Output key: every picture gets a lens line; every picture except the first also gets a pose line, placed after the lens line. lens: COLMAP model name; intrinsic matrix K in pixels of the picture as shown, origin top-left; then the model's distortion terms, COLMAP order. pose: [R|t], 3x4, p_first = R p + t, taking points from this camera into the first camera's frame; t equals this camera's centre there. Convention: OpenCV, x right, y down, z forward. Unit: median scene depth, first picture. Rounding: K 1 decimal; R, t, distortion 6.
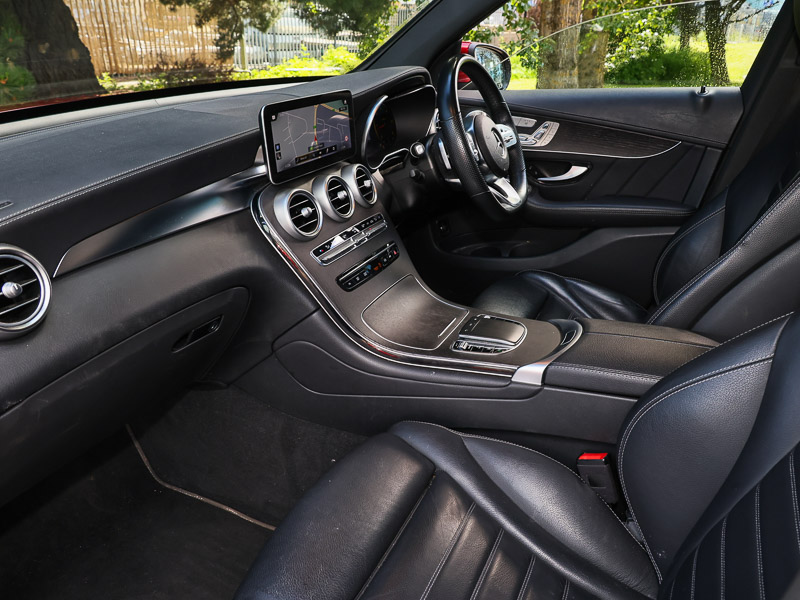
lens RADIAL K [[621.1, 0, 400.0], [0, 621.1, 300.0], [0, 0, 1]] dist [0.000509, 0.001729]
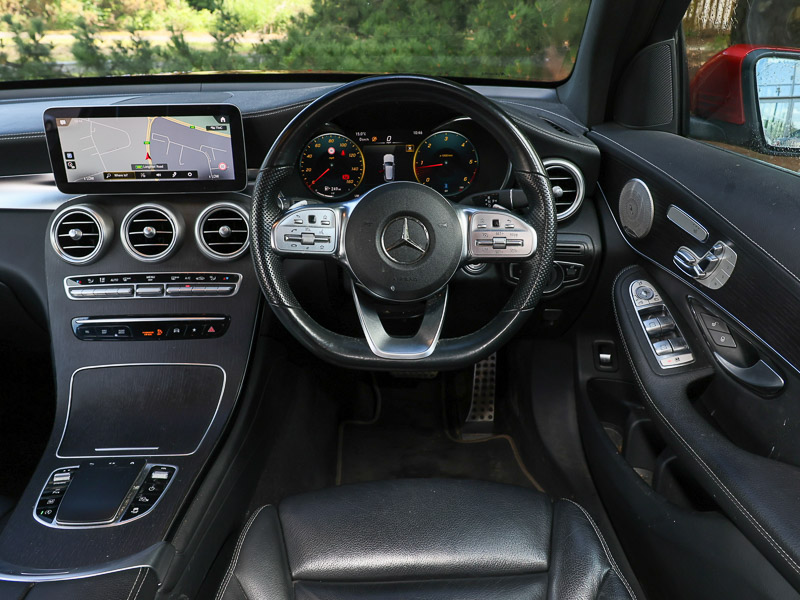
lens RADIAL K [[663.5, 0, 372.7], [0, 663.5, 284.1], [0, 0, 1]] dist [0.006760, 0.002503]
pose [[0.444150, 0.372695, -0.814757, 0.773625], [-0.355036, 0.908142, 0.221870, -0.408865], [0.822605, 0.190725, 0.535672, 0.813126]]
